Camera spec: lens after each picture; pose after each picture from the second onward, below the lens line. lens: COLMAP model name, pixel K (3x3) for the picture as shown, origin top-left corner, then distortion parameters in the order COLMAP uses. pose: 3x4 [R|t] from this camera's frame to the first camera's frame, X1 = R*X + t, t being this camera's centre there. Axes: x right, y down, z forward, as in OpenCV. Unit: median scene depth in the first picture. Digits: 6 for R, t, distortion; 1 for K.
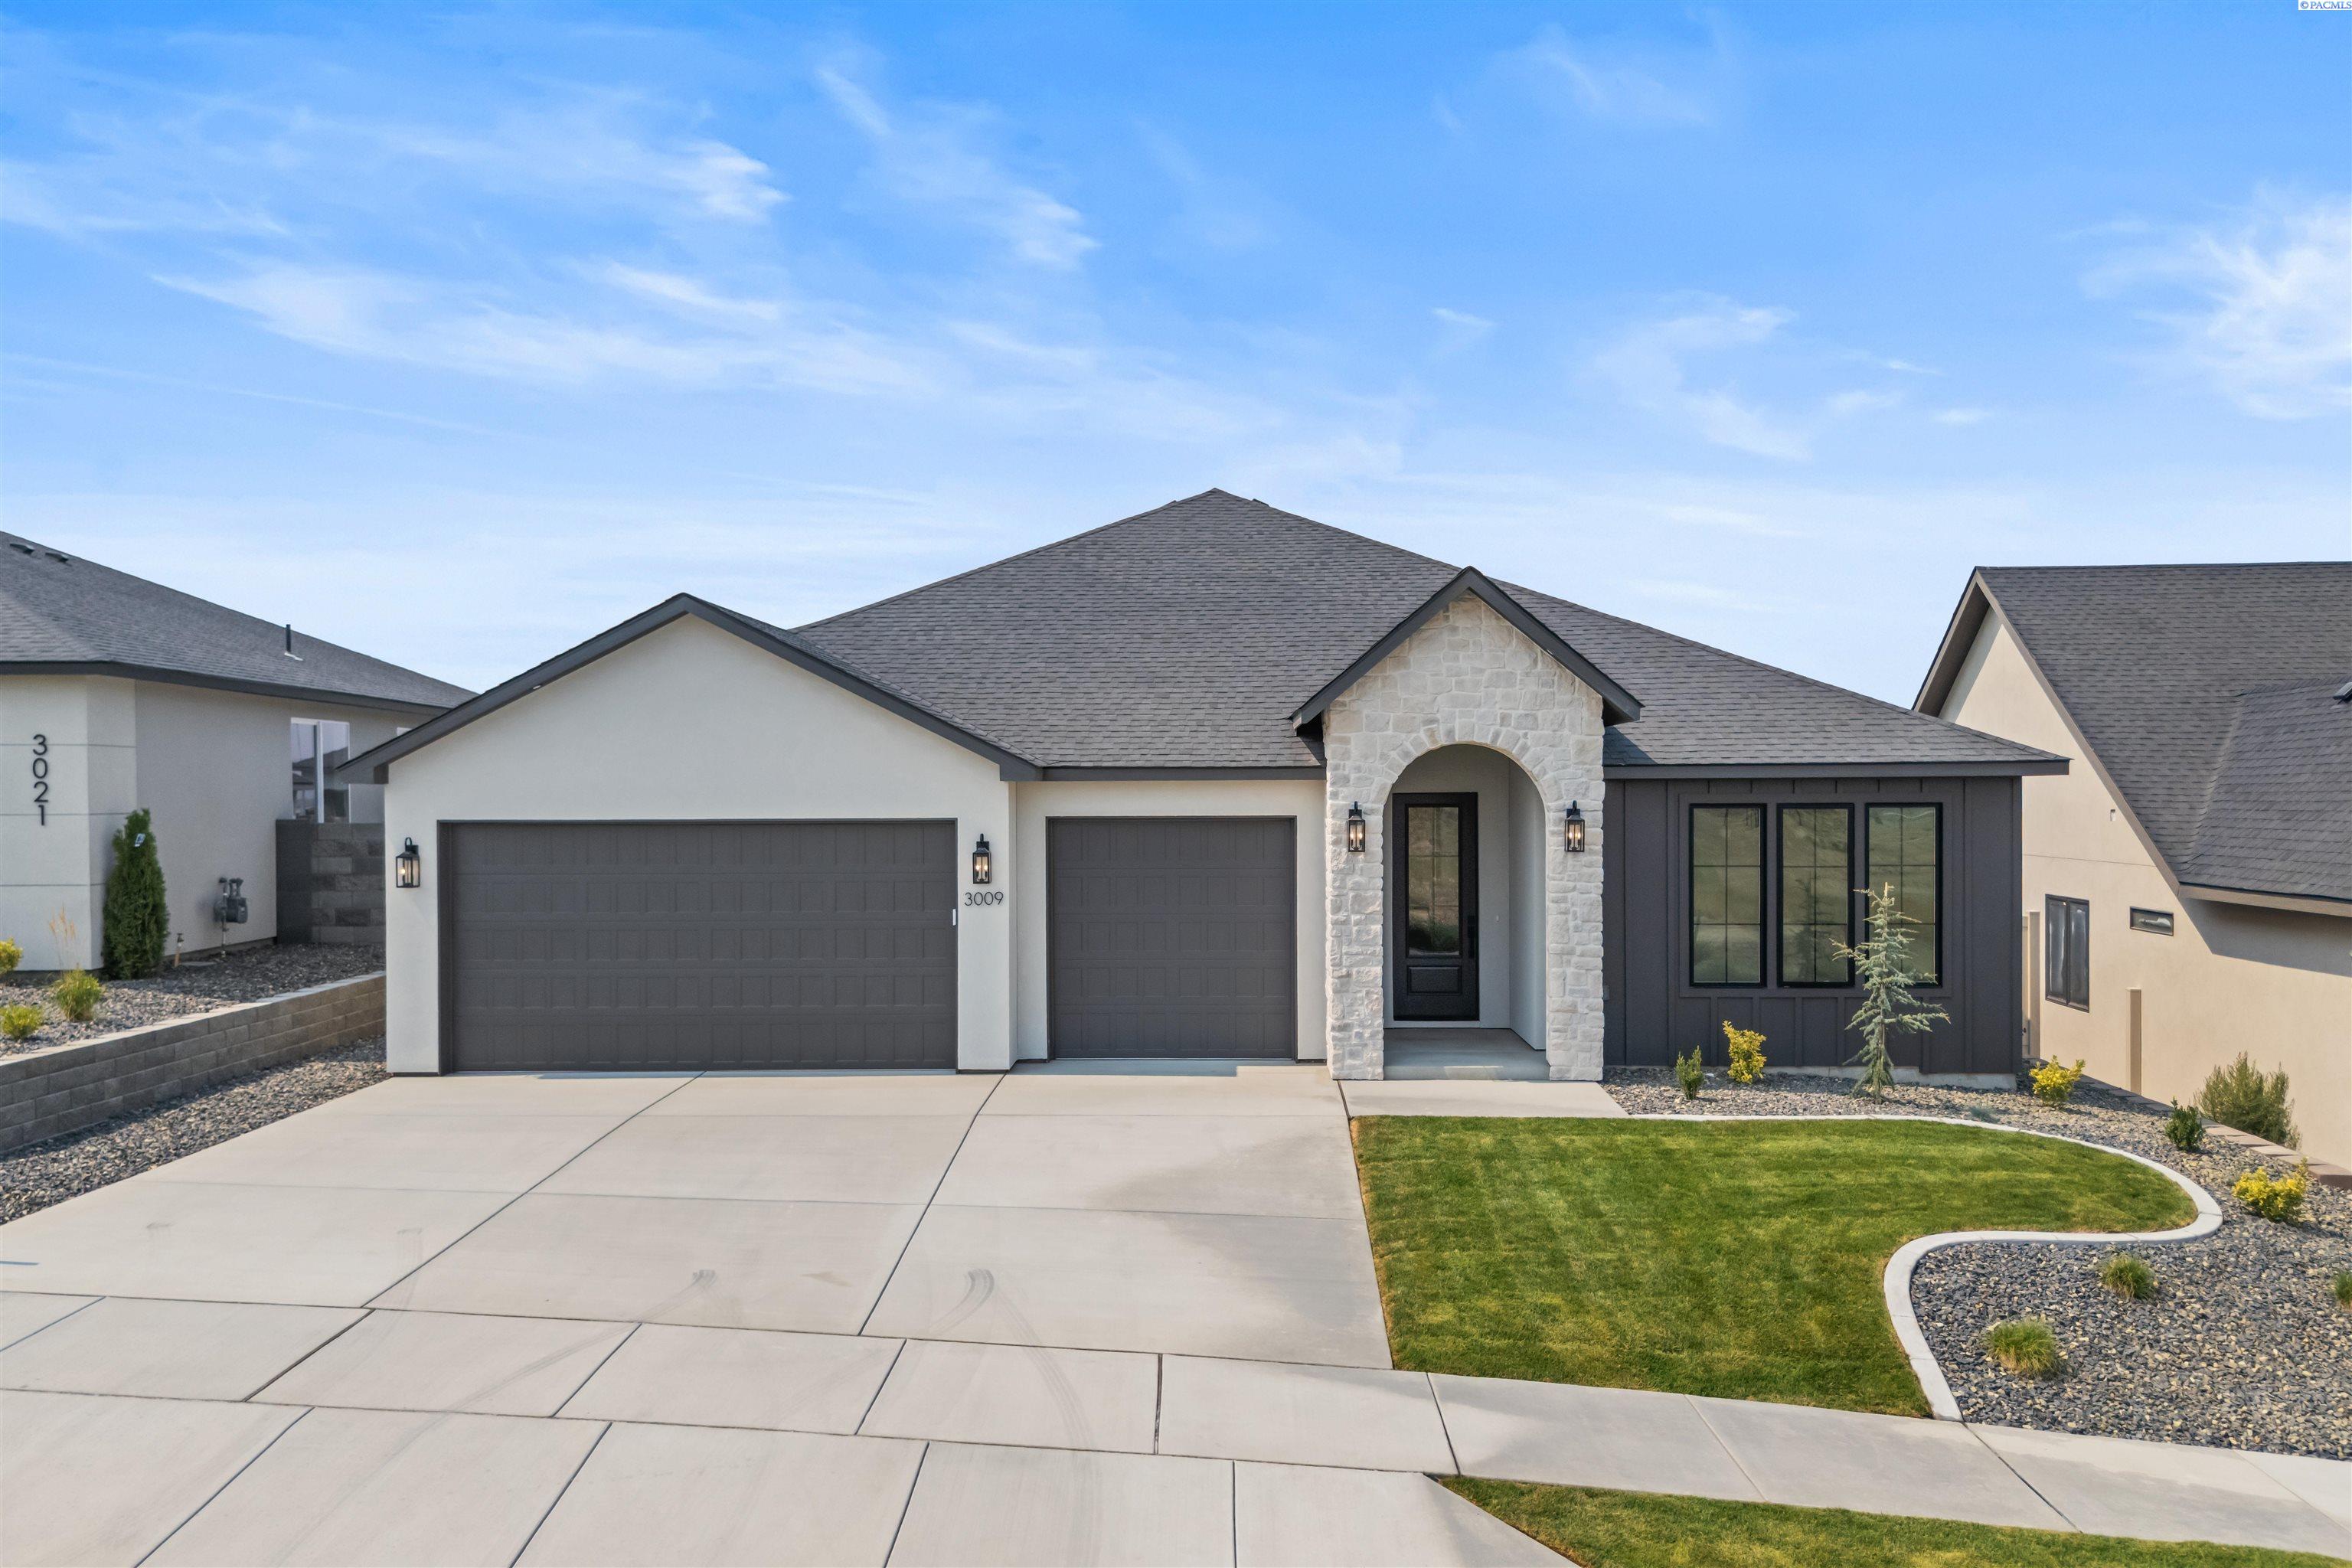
lens RADIAL K [[1690.0, 0, 1152.4], [0, 1690.0, 717.8], [0, 0, 1]] dist [0.062011, -0.048070]
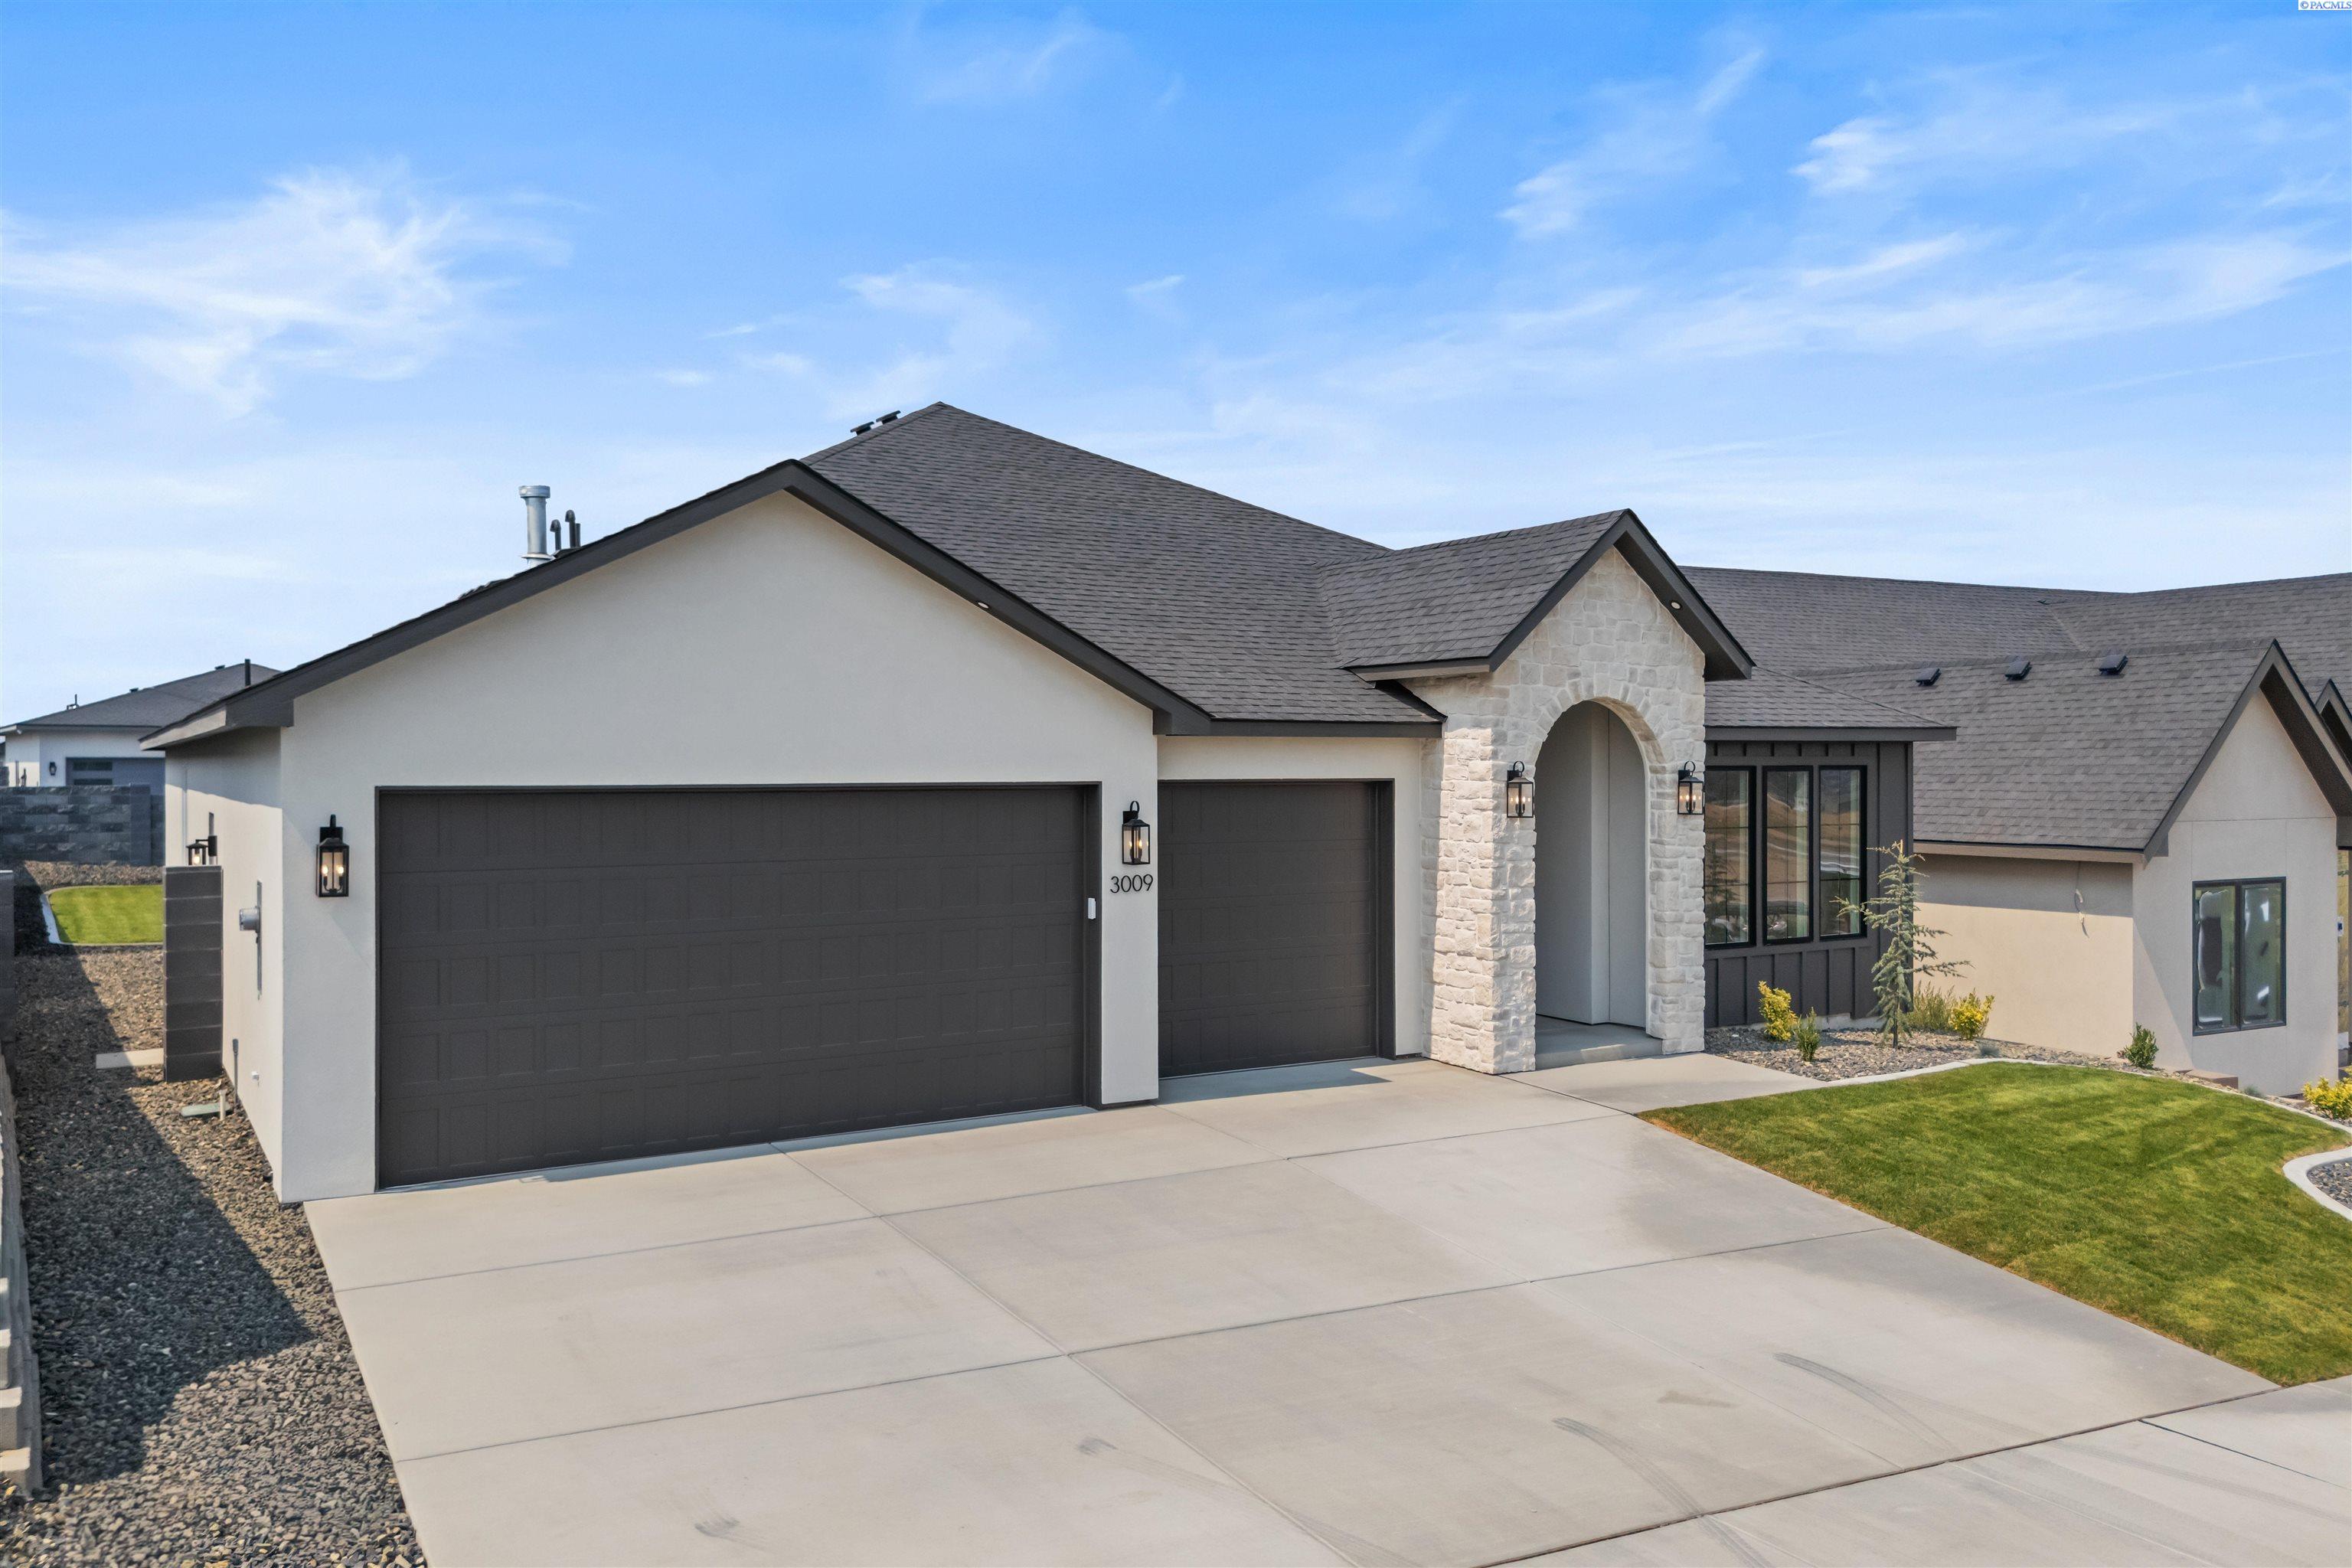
lens RADIAL K [[1718.4, 0, 1173.9], [0, 1718.4, 687.4], [0, 0, 1]] dist [0.008698, 0.008076]
pose [[0.858081, 0.027352, 0.512786, -0.498470], [-0.026368, 0.999610, -0.009196, 0.023299], [-0.512838, -0.005630, 0.858467, 0.312088]]
